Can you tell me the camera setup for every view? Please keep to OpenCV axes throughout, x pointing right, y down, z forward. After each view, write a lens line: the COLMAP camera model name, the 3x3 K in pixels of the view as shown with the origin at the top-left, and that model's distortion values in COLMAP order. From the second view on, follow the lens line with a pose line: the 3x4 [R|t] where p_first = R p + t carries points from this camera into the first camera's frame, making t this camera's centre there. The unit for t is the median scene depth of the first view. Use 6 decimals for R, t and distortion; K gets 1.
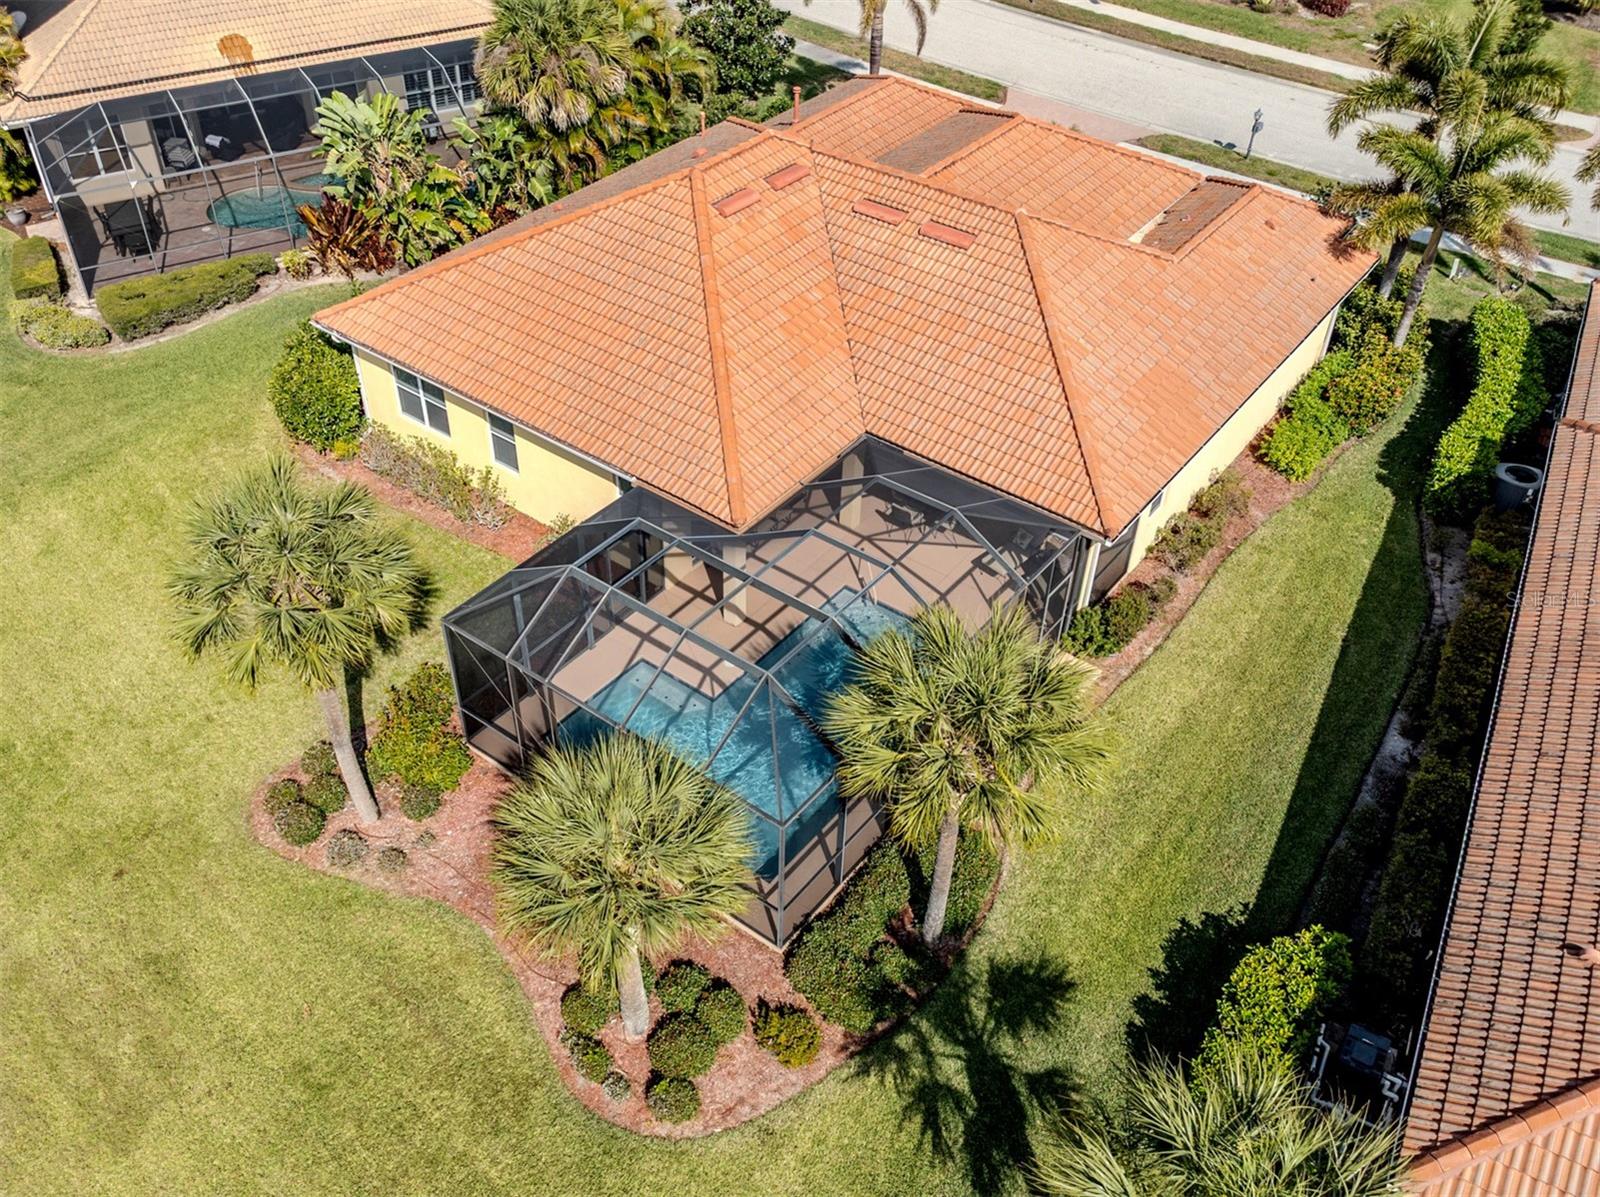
lens RADIAL K [[1351.0, 0, 798.9], [0, 1351.0, 619.3], [0, 0, 1]] dist [-0.017044, -0.004718]
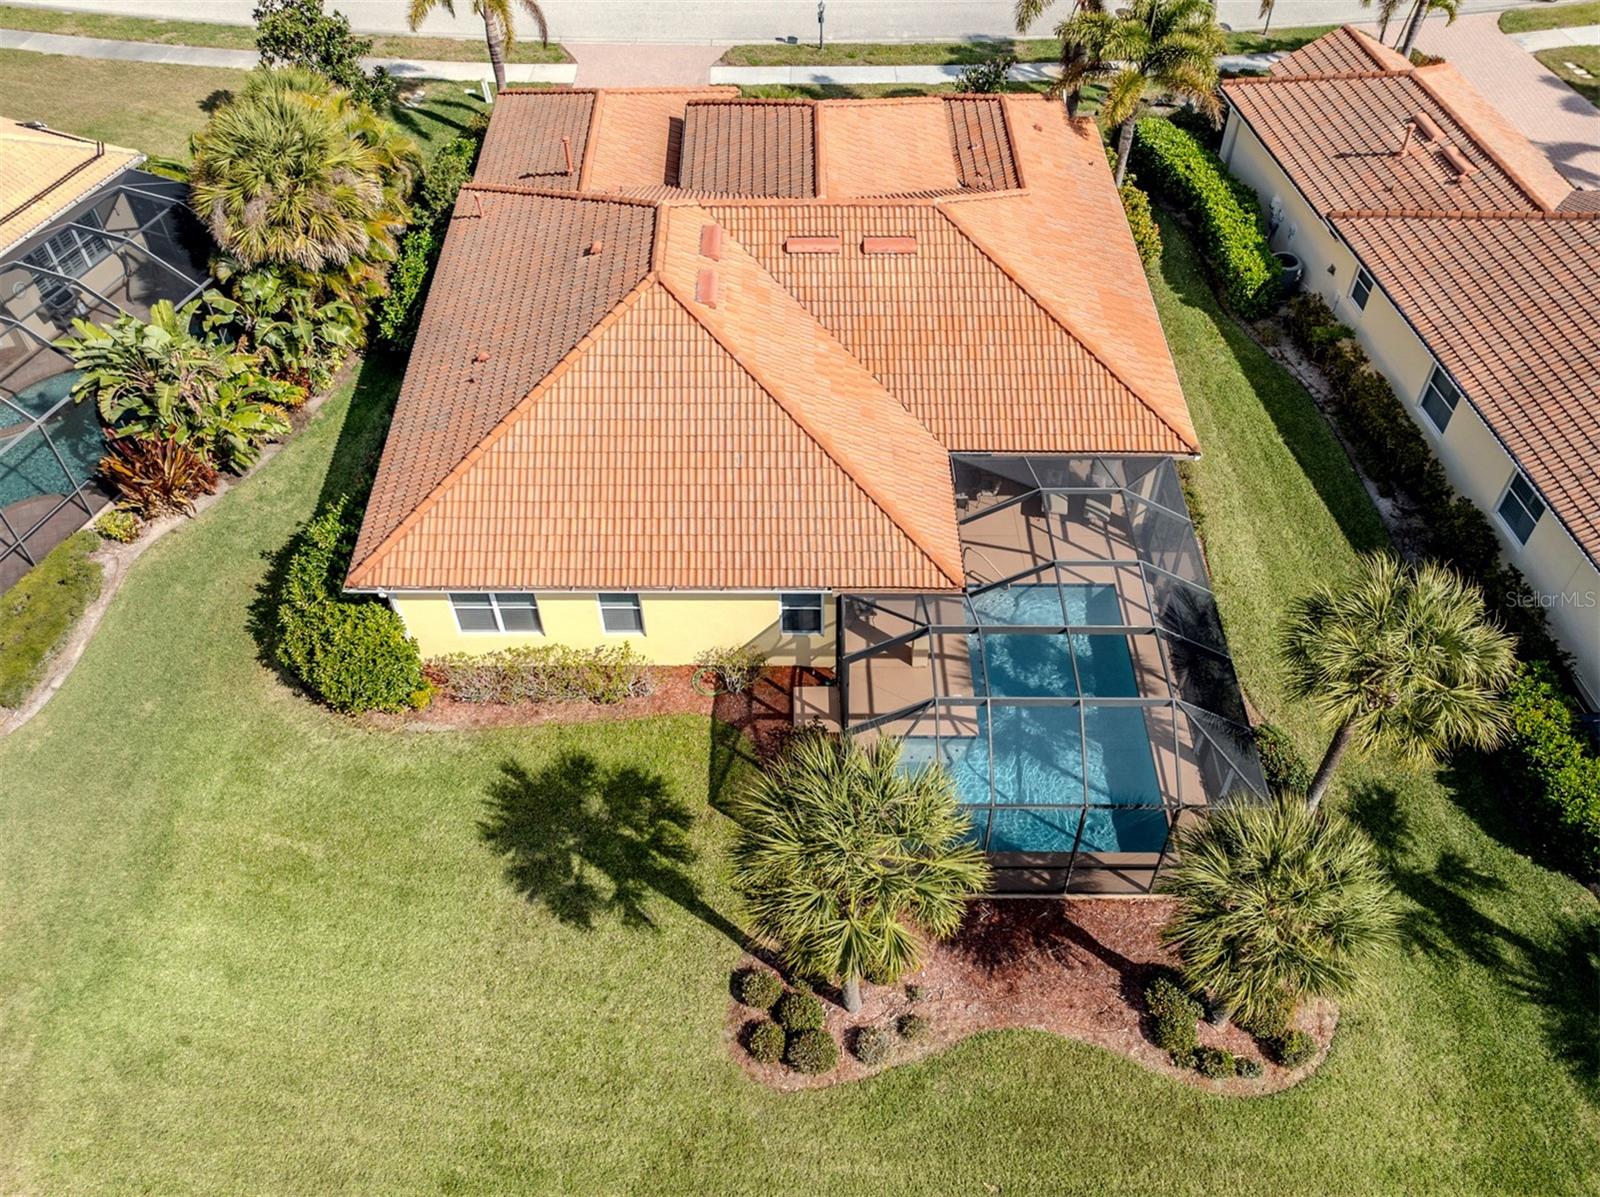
lens RADIAL K [[1255.0, 0, 811.7], [0, 1255.0, 629.5], [0, 0, 1]] dist [-0.013377, -0.005112]
pose [[0.799504, -0.468529, 0.375865, -0.460903], [0.408705, 0.882896, 0.231203, -0.276487], [-0.440175, -0.031229, 0.897369, 0.134207]]
